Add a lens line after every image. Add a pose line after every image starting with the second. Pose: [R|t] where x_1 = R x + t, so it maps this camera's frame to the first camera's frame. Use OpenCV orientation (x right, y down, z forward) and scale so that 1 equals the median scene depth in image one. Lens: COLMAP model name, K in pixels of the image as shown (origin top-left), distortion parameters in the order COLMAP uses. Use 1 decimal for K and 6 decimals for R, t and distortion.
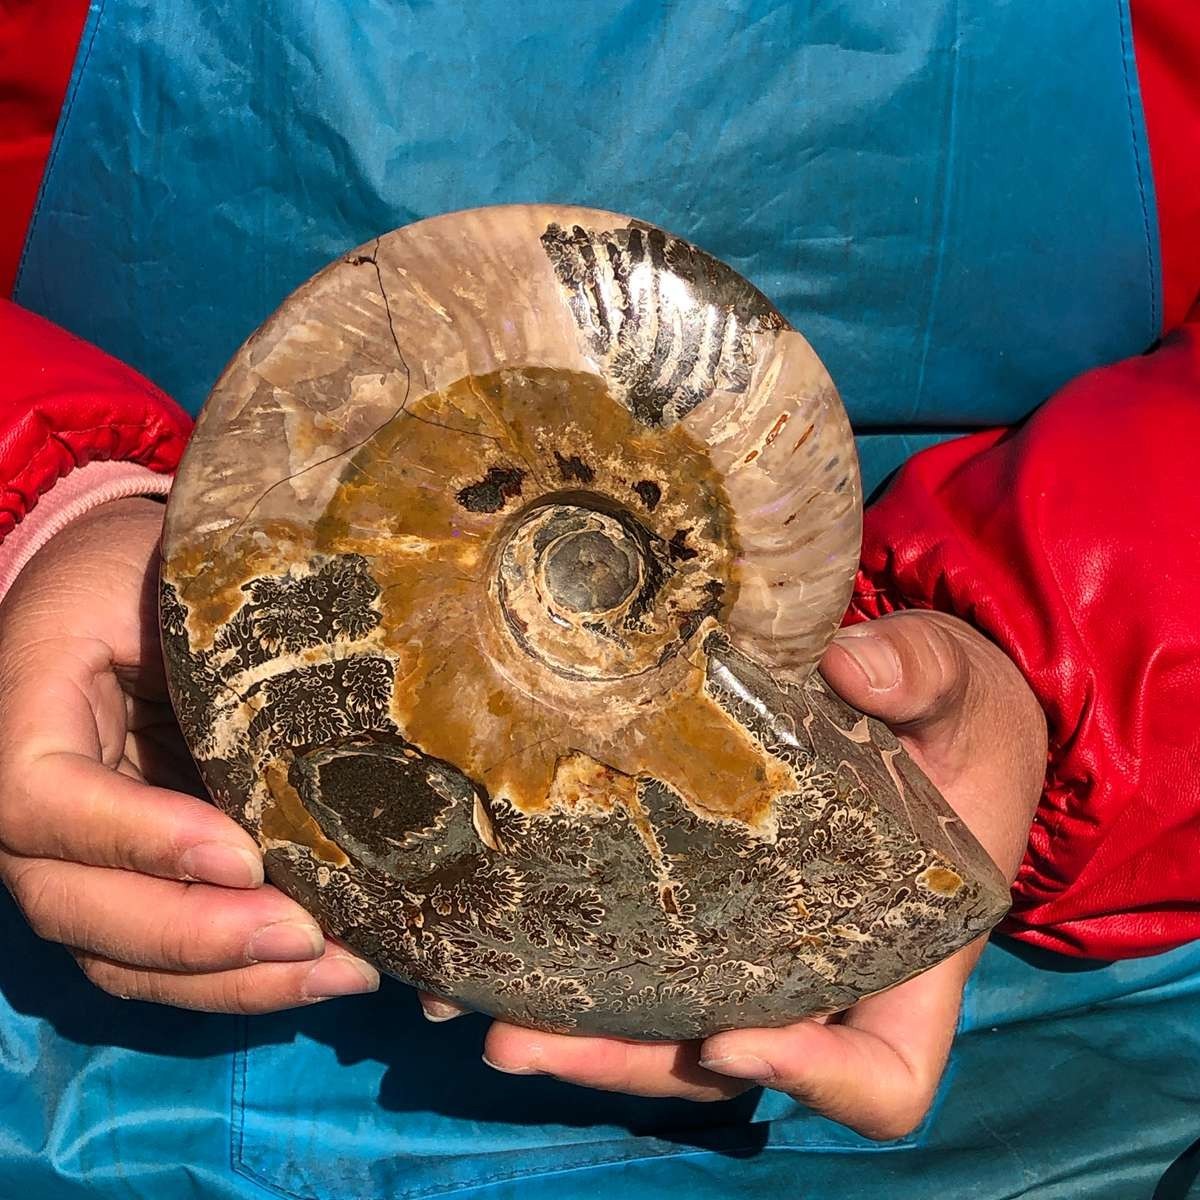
lens RADIAL K [[2357.9, 0, 618.1], [0, 2357.9, 582.0], [0, 0, 1]] dist [0.319610, -2.025130]
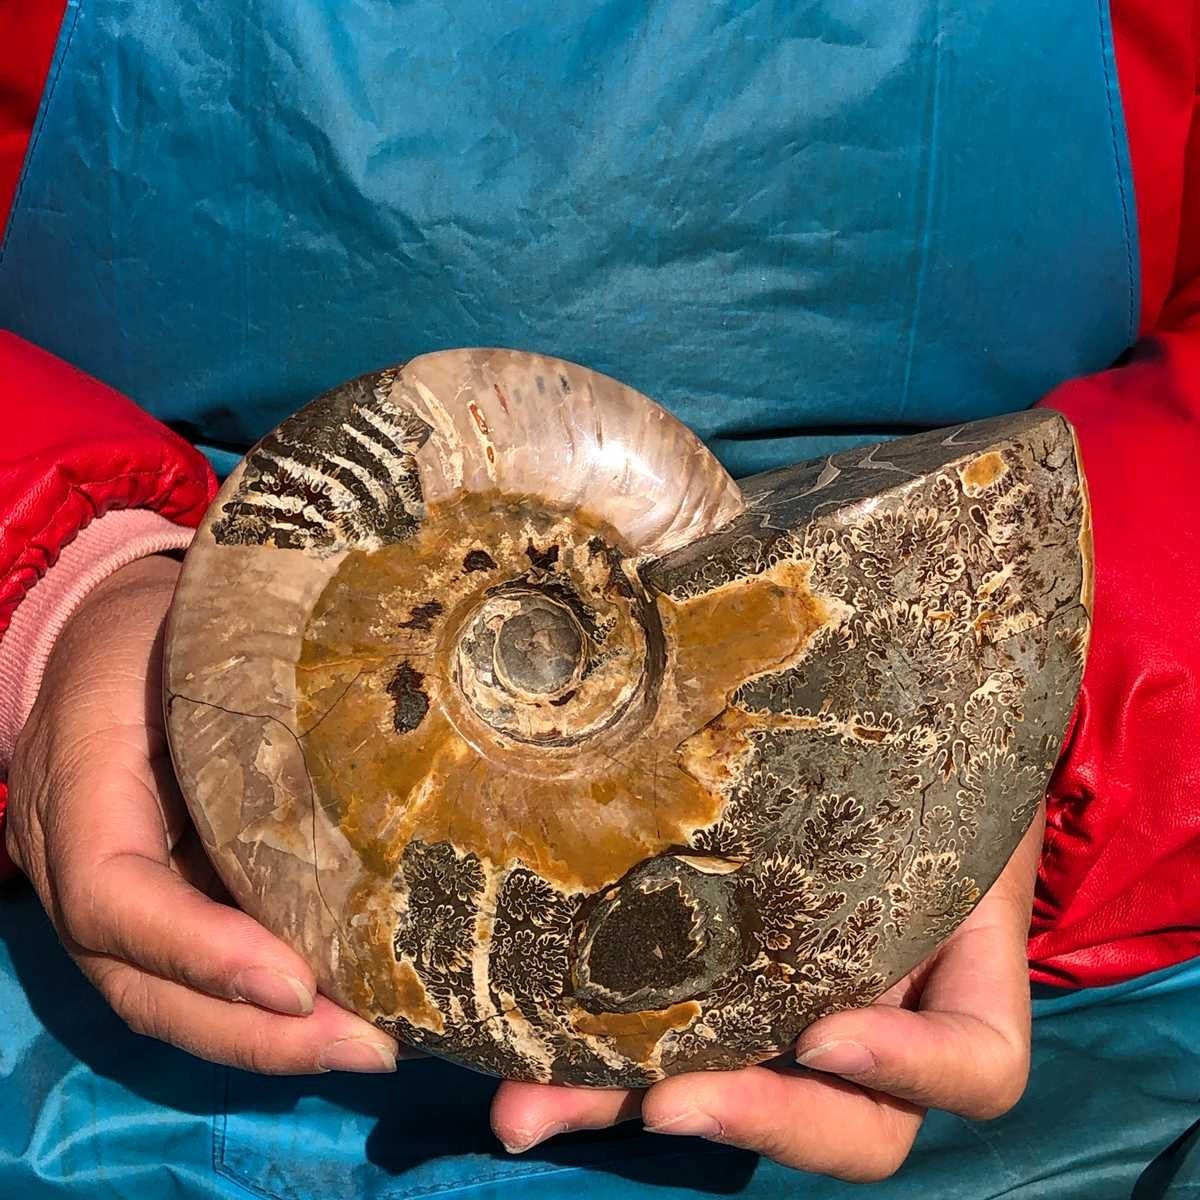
lens RADIAL K [[2357.9, 0, 618.1], [0, 2357.9, 582.0], [0, 0, 1]] dist [0.319610, -2.025130]
pose [[0.440090, -0.889285, -0.124470, 0.152669], [0.857340, 0.457345, -0.236229, 0.248315], [0.267000, -0.002751, 0.963692, 0.045366]]
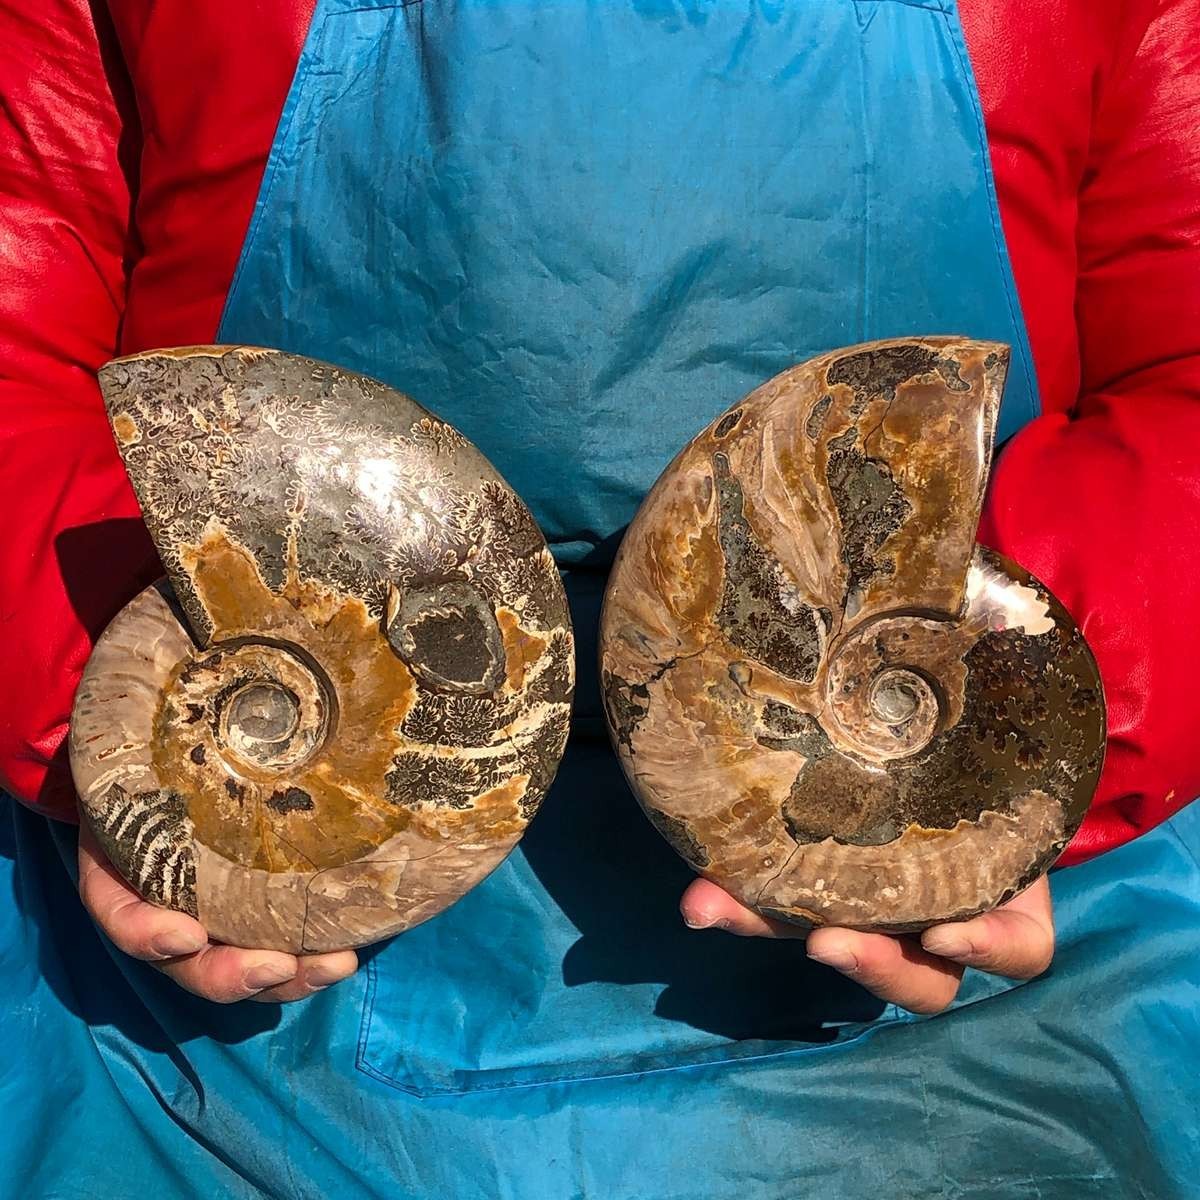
lens RADIAL K [[2357.9, 0, 618.1], [0, 2357.9, 582.0], [0, 0, 1]] dist [0.319610, -2.025130]
pose [[-0.899256, -0.435330, -0.042735, -0.113779], [0.417338, -0.824597, -0.381928, 0.738013], [0.131025, -0.361287, 0.923203, -0.338923]]
